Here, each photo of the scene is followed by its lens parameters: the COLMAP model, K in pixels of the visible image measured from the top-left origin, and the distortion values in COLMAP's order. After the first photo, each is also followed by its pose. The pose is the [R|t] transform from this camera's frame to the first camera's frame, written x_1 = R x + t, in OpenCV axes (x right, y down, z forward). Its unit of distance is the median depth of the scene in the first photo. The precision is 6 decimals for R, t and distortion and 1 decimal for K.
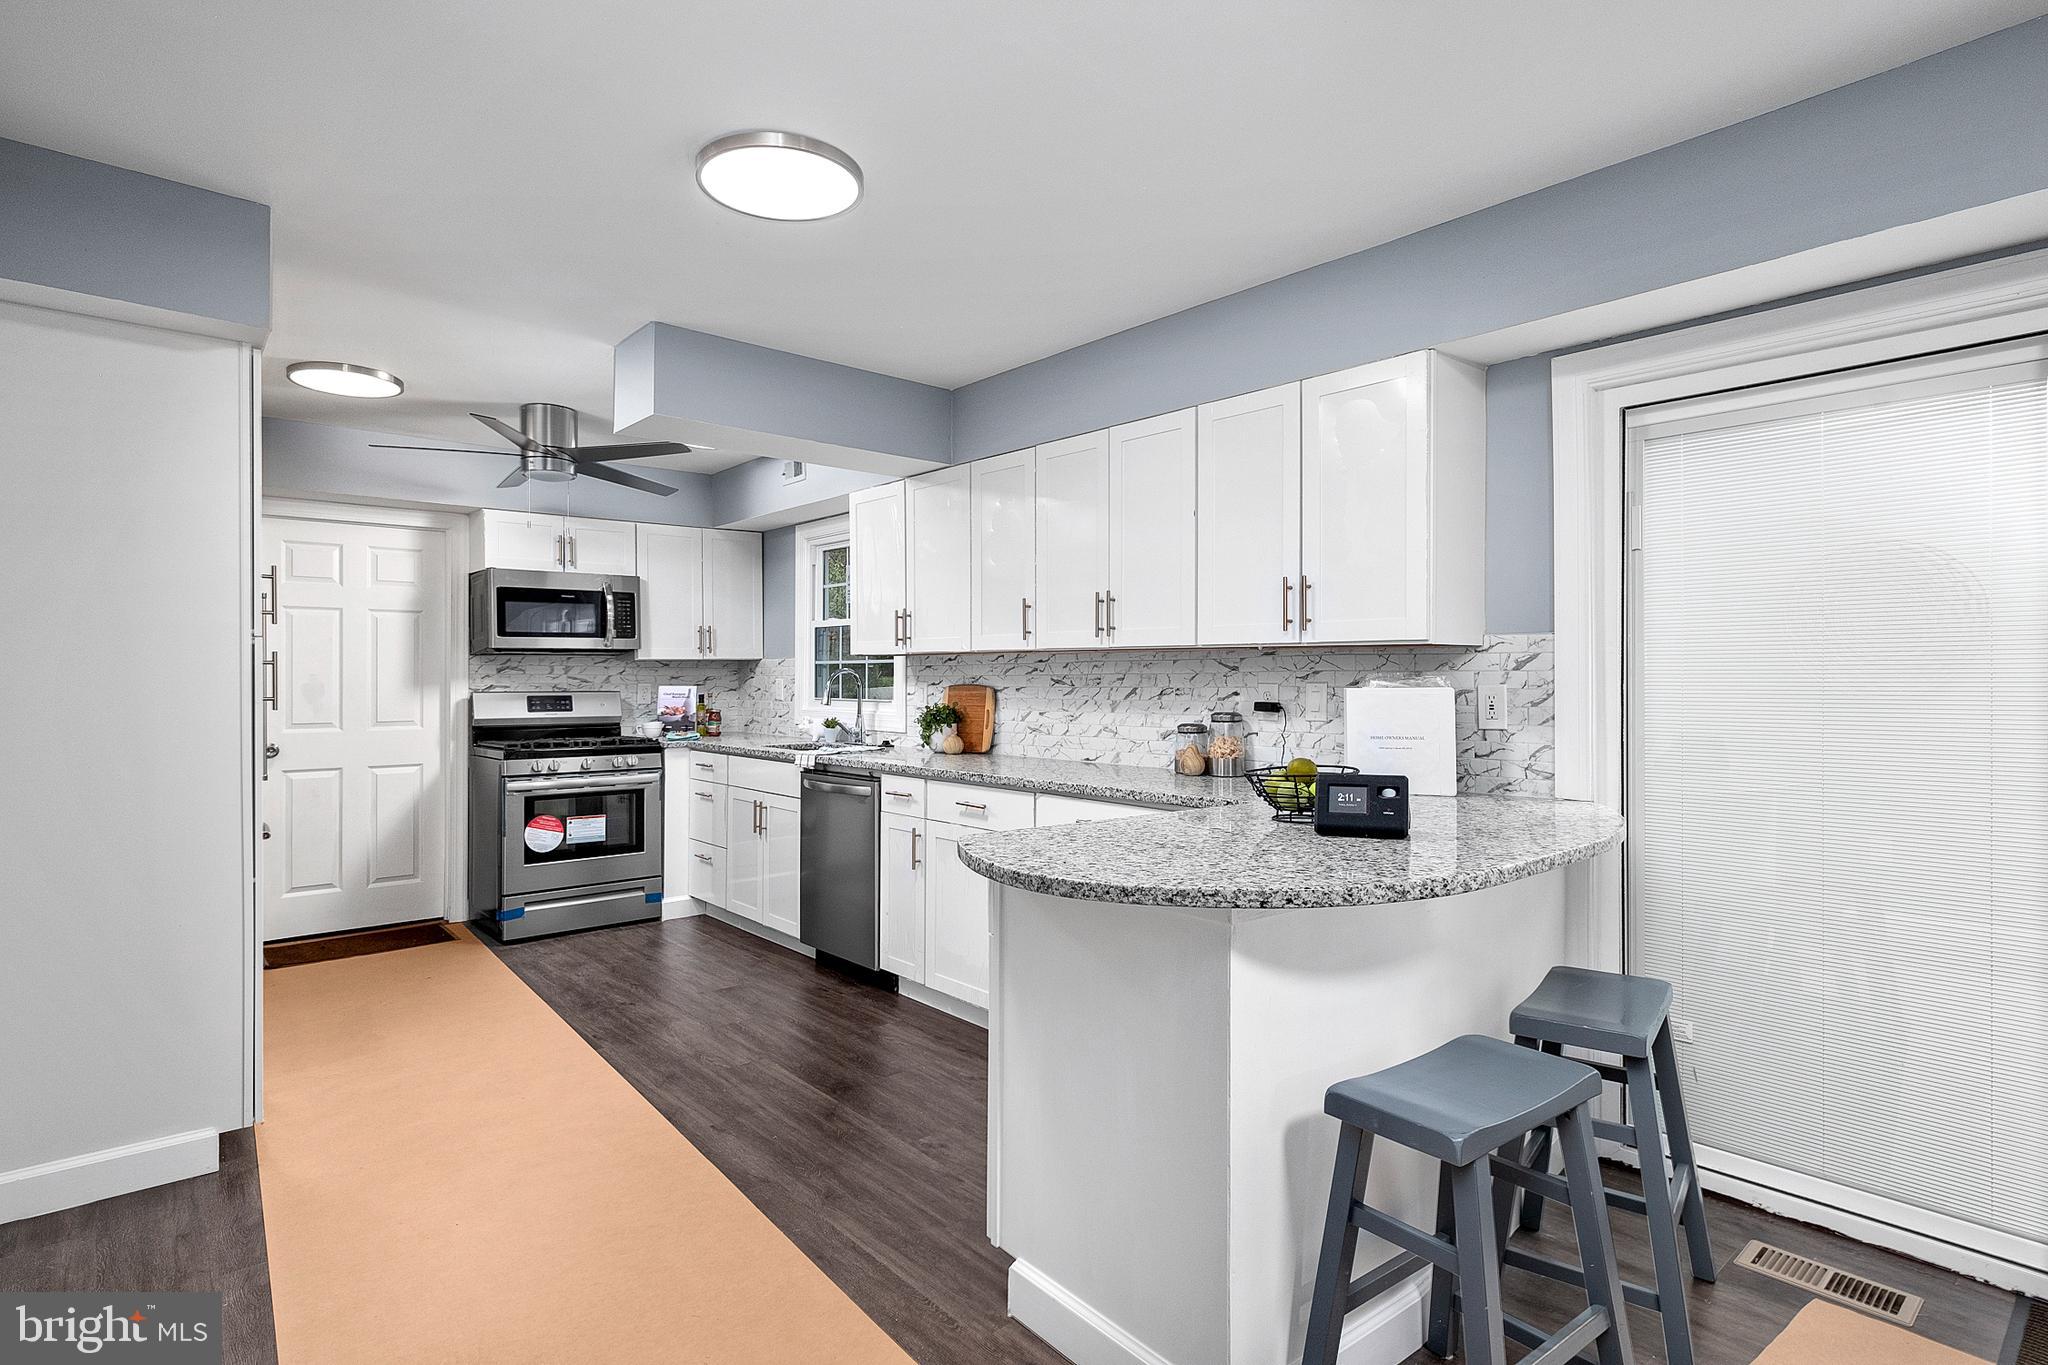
lens RADIAL K [[1005.4, 0, 1011.4], [0, 1005.4, 671.3], [0, 0, 1]] dist [0.001062, -0.000683]
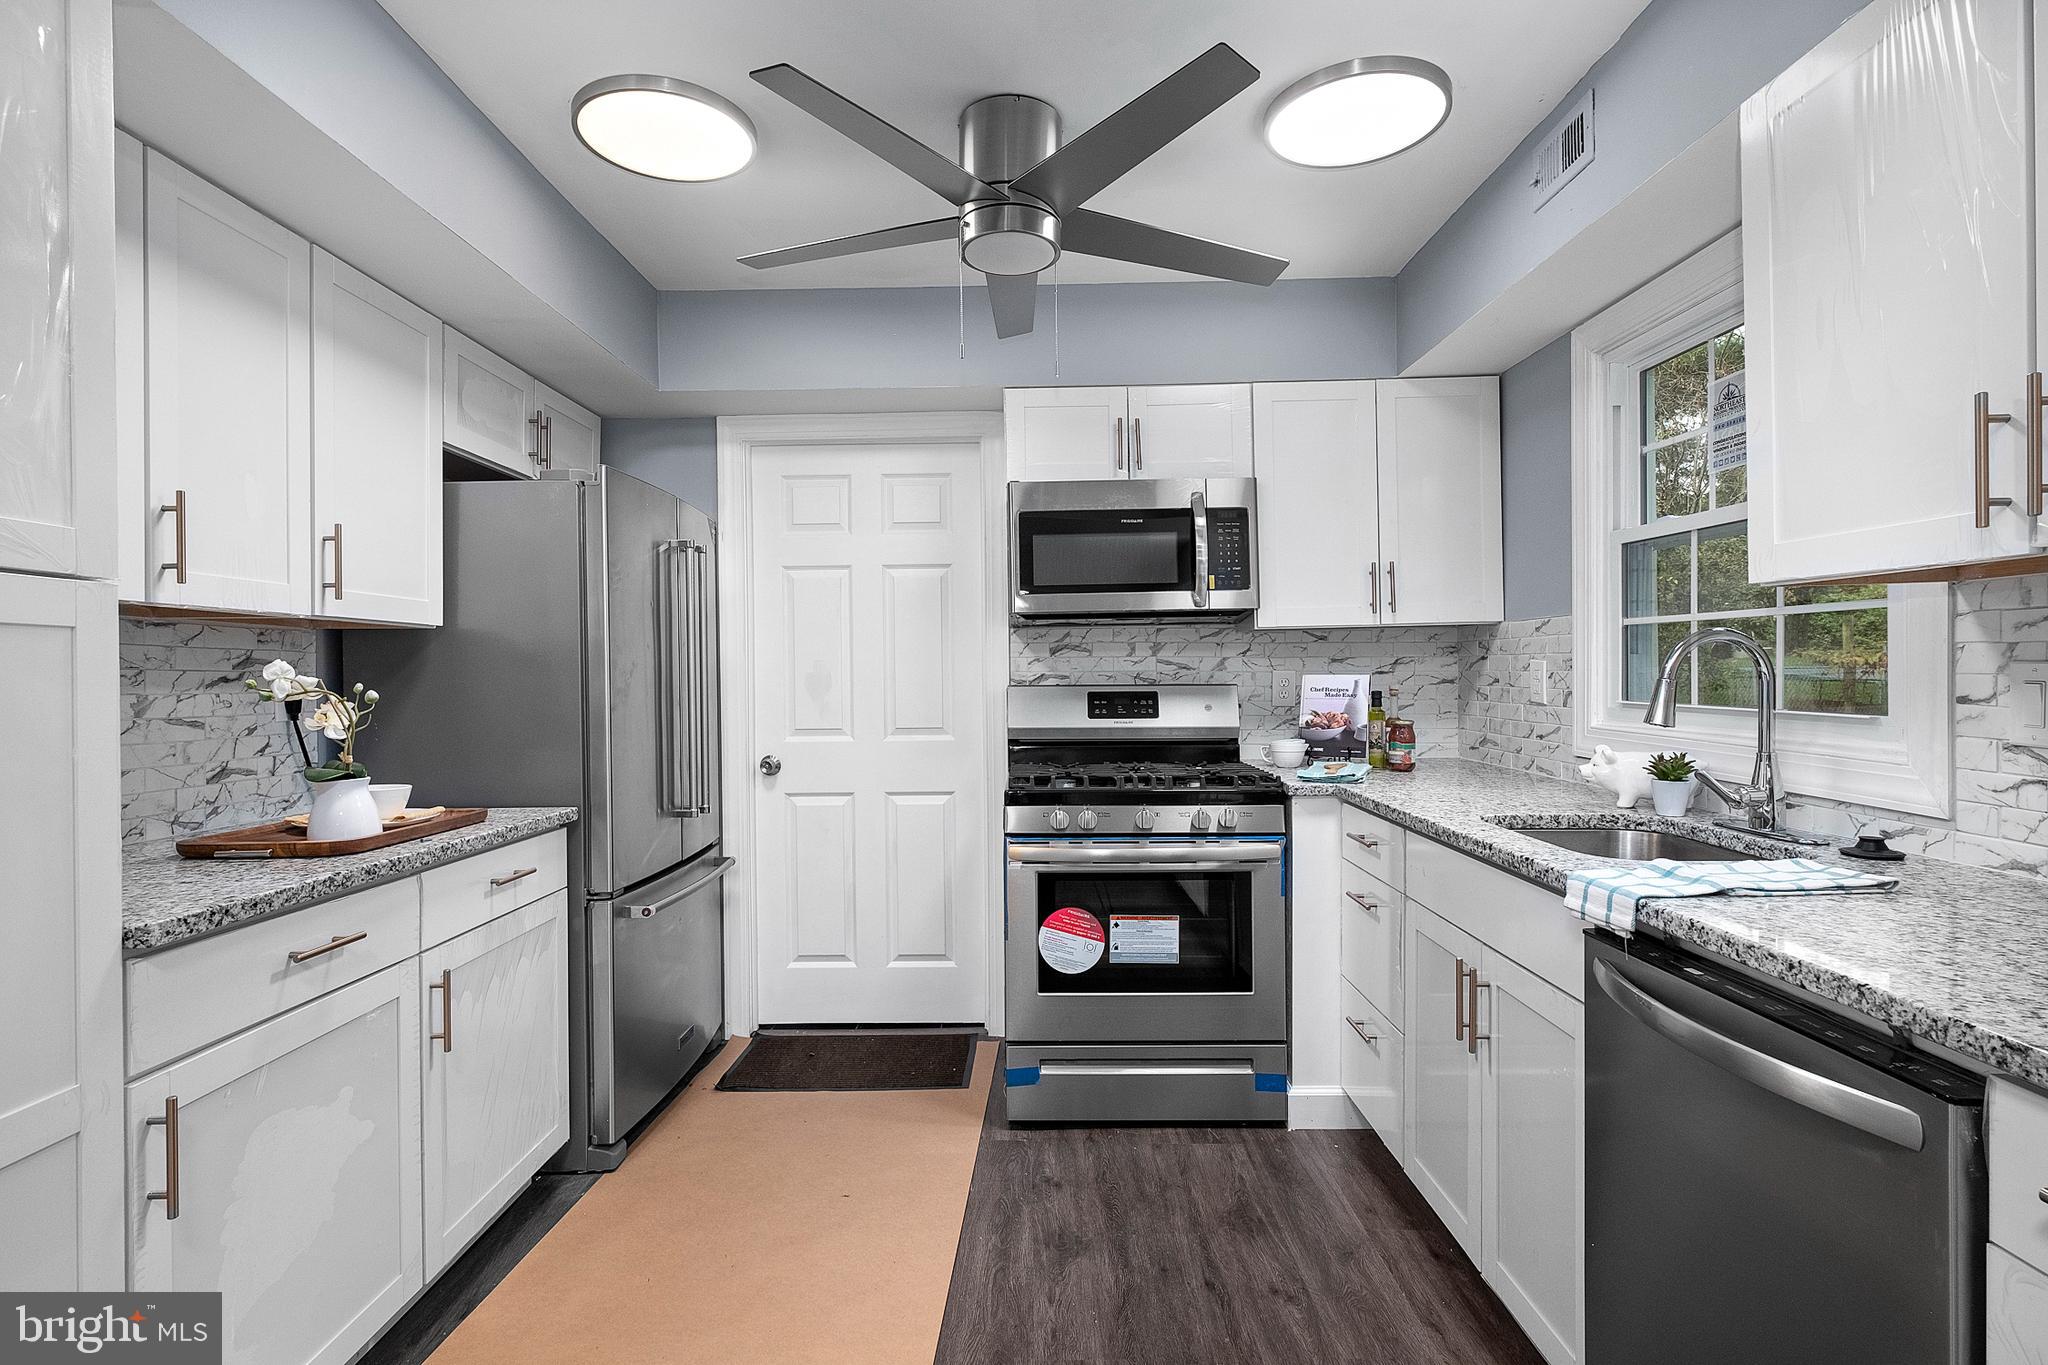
lens RADIAL K [[1005.4, 0, 1020.1], [0, 1005.4, 673.5], [0, 0, 1]] dist [0.001062, -0.000683]
pose [[0.749373, -0.002666, -0.662143, -0.117077], [0.012890, 0.999861, 0.010563, 0.006964], [0.662023, -0.016451, 0.749303, 0.571383]]
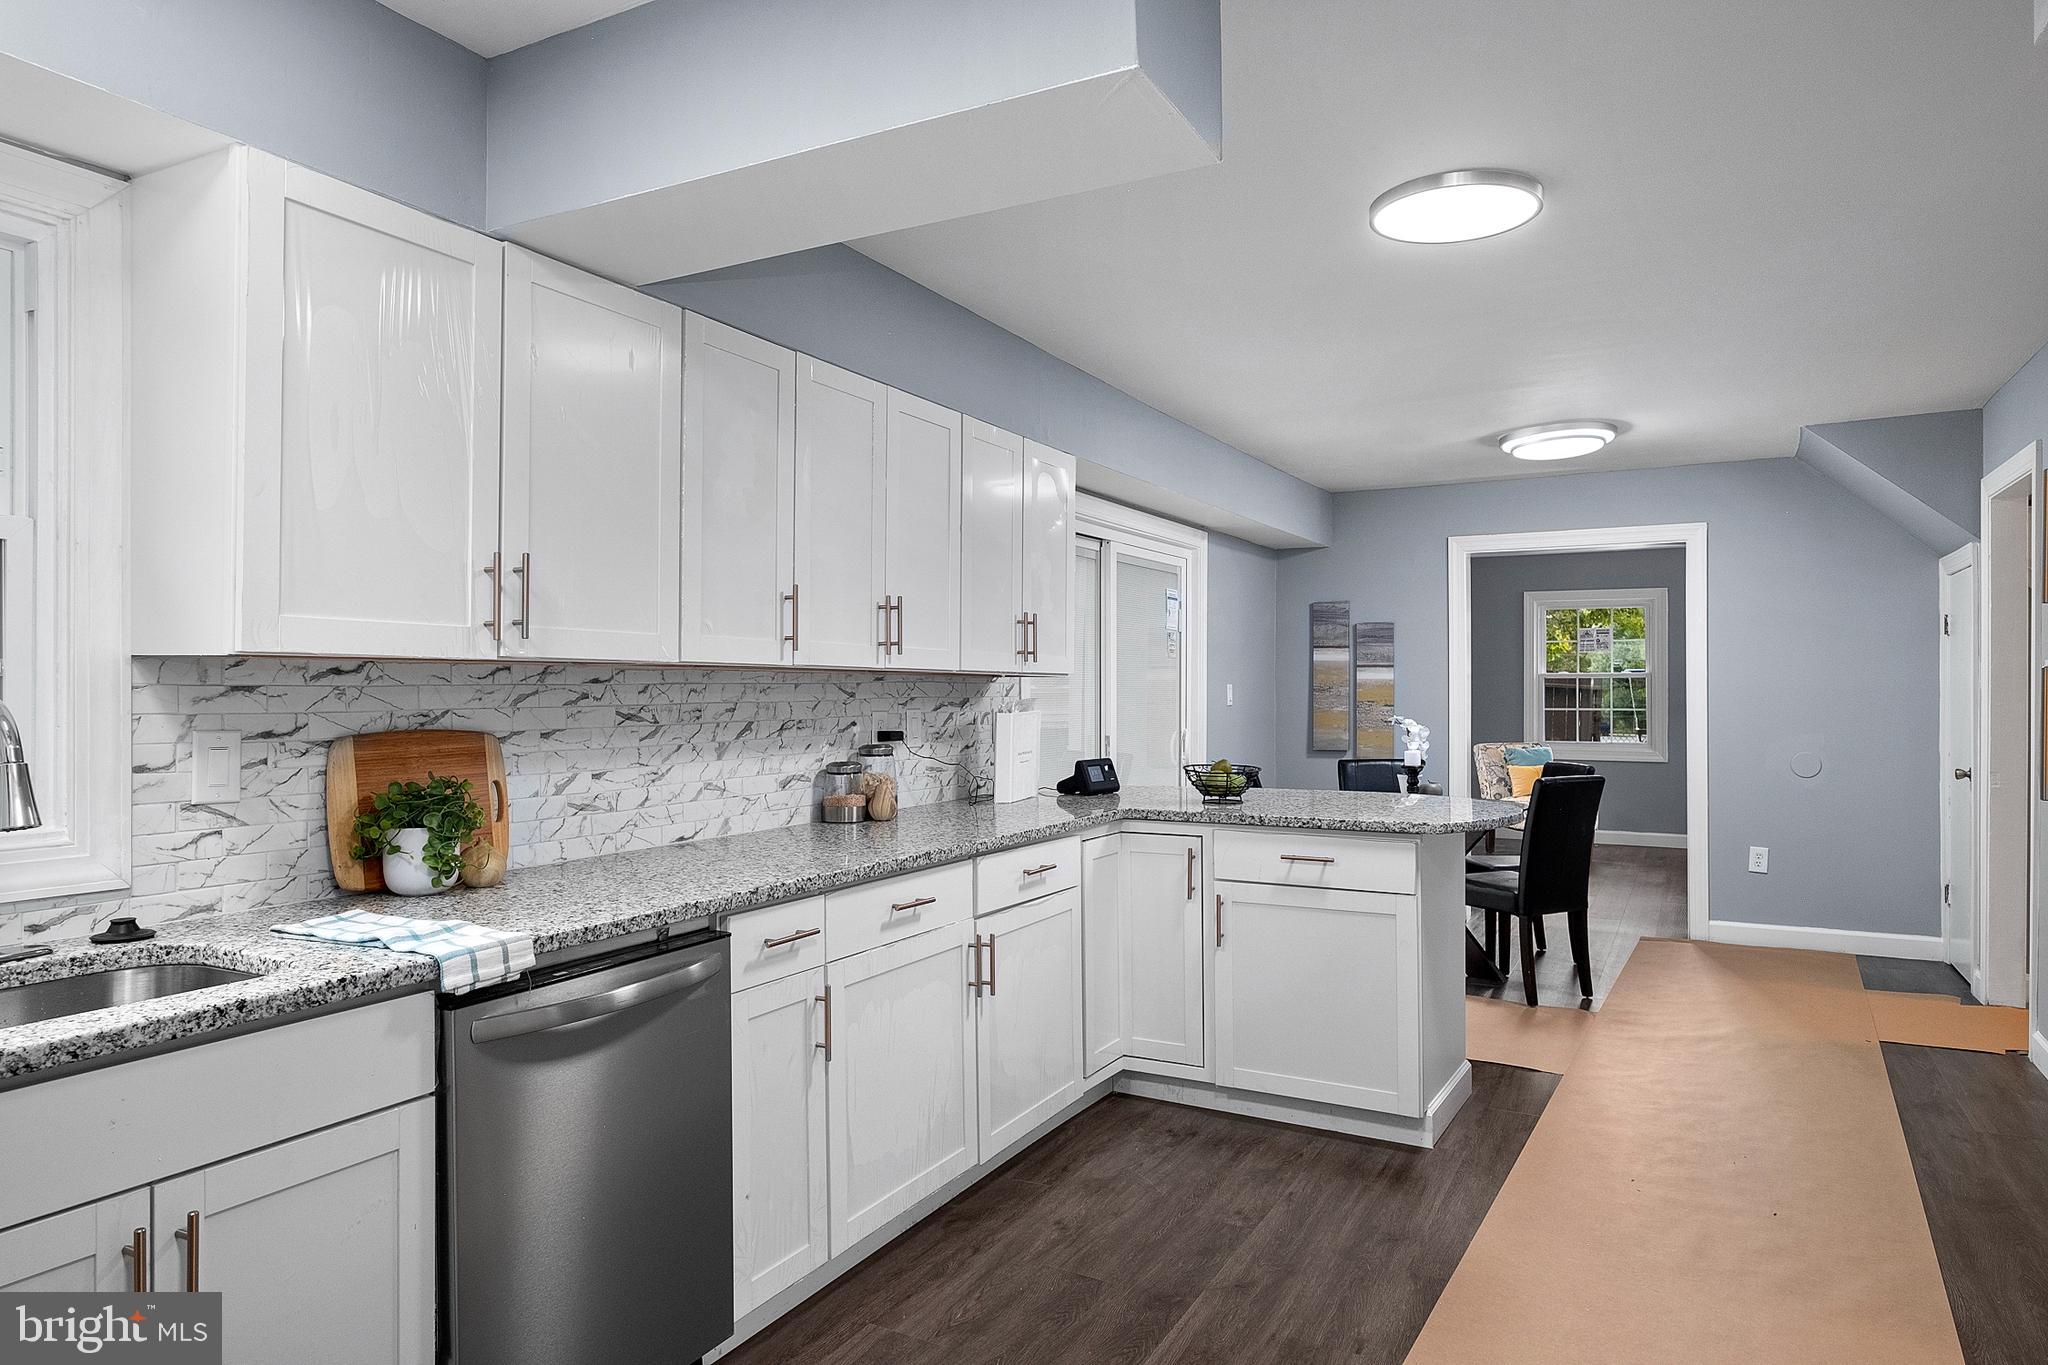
lens RADIAL K [[1253.1, 0, 1007.7], [0, 1253.1, 685.7], [0, 0, 1]] dist [0.001548, -0.000713]
pose [[-0.339577, 0.003533, 0.940572, -0.602108], [-0.002996, 0.999984, -0.004838, -0.004127], [-0.940574, -0.004460, -0.339560, 0.886629]]
